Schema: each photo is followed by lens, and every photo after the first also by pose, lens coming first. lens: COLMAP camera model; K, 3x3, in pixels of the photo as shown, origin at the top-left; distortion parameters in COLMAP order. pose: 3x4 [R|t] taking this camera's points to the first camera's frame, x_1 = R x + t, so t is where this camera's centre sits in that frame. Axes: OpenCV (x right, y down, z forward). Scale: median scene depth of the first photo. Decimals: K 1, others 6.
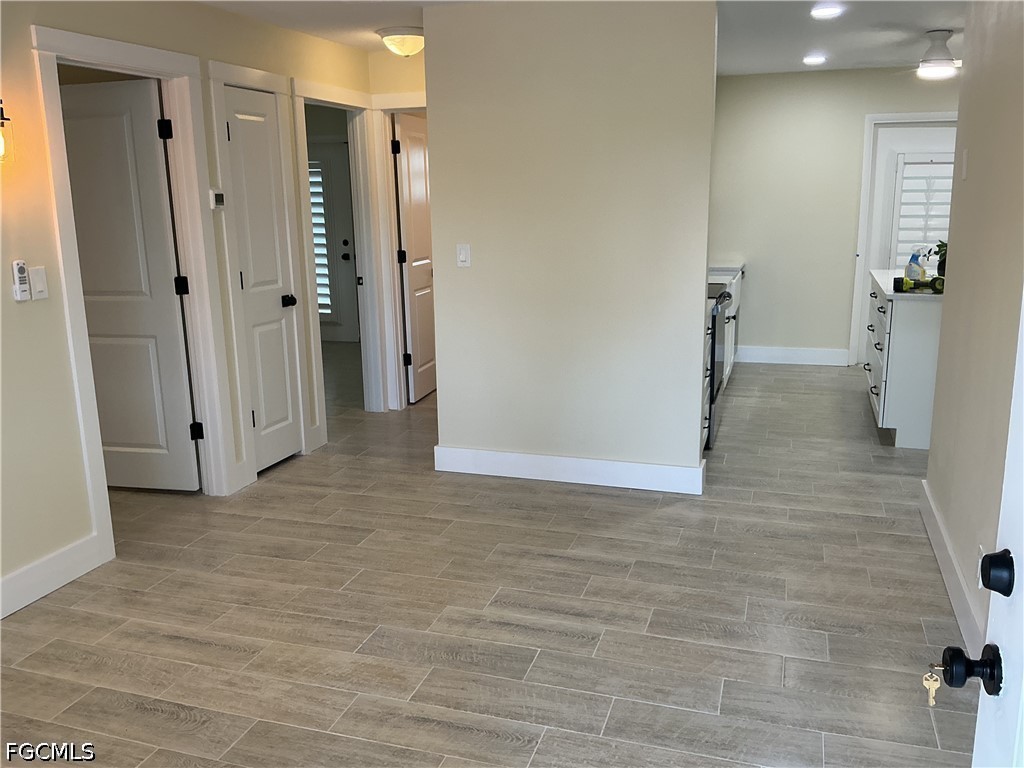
lens RADIAL K [[875.2, 0, 512.0], [0, 875.2, 384.0], [0, 0, 1]] dist [0.002449, -0.007578]
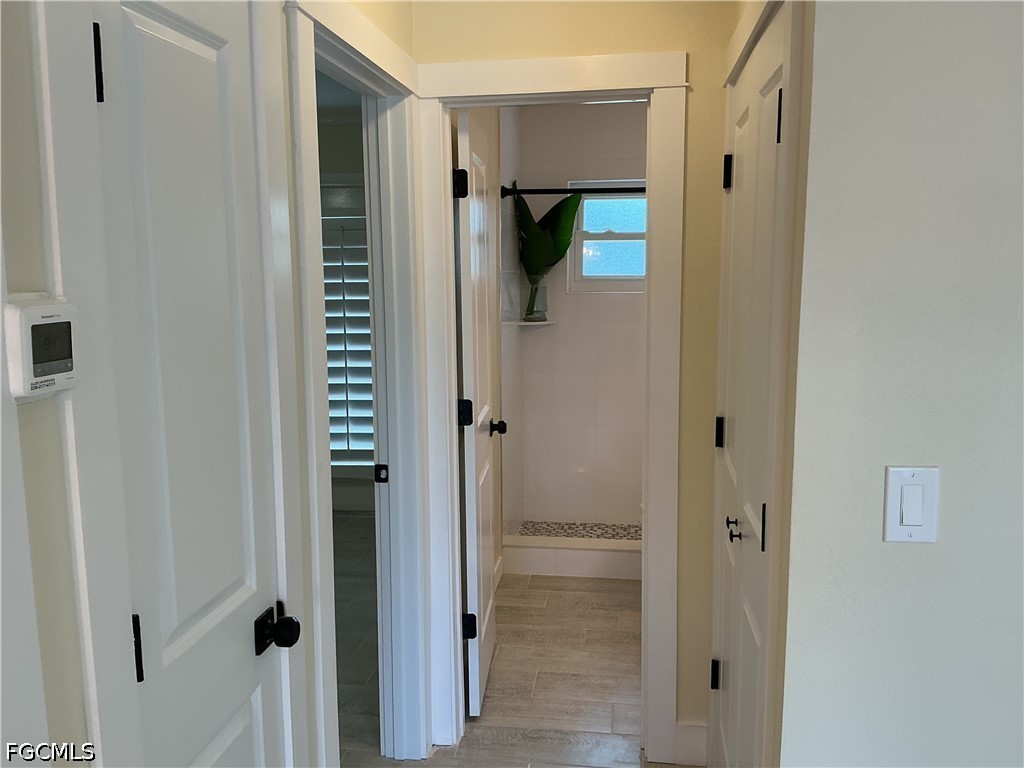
lens RADIAL K [[875.2, 0, 512.0], [0, 875.2, 384.0], [0, 0, 1]] dist [0.002449, -0.007578]
pose [[0.985145, 0.000054, 0.171726, -0.258801], [0.011185, 0.997856, -0.064480, -0.187345], [-0.171361, 0.065442, 0.983032, 0.765786]]
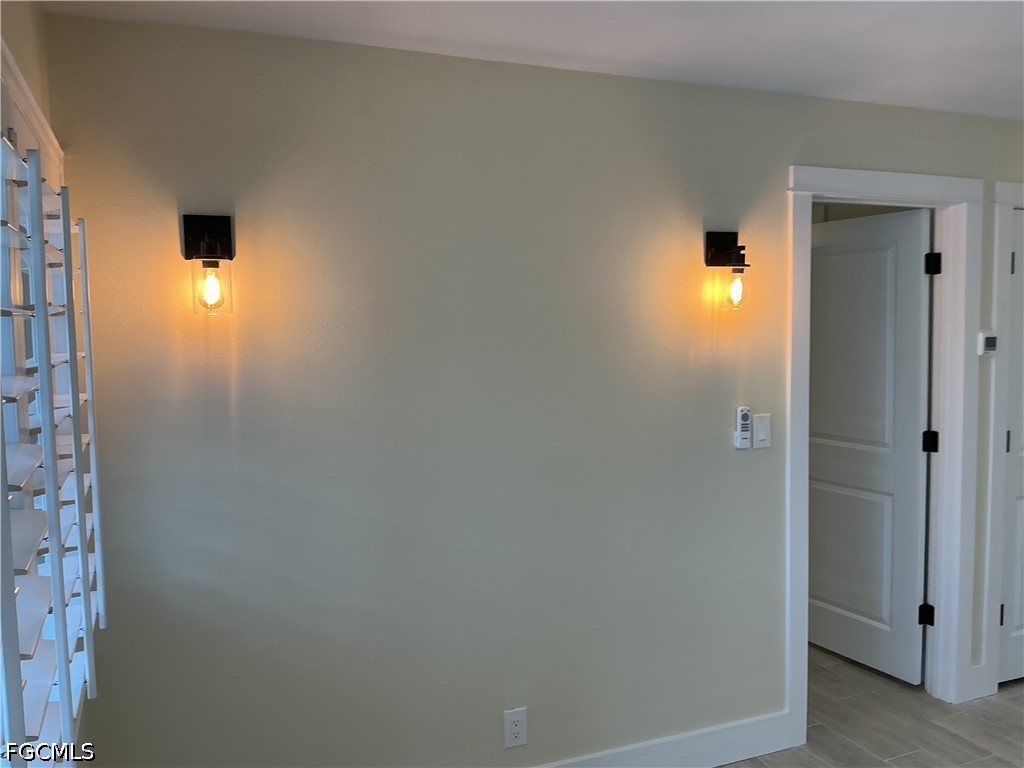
lens RADIAL K [[853.6, 0, 509.9], [0, 853.6, 390.6], [0, 0, 1]] dist [0.116517, -0.212507]
pose [[0.664279, 0.064149, -0.744727, -0.023710], [-0.163862, 0.984574, -0.061352, -0.043137], [0.729303, 0.162787, 0.664543, 0.133822]]
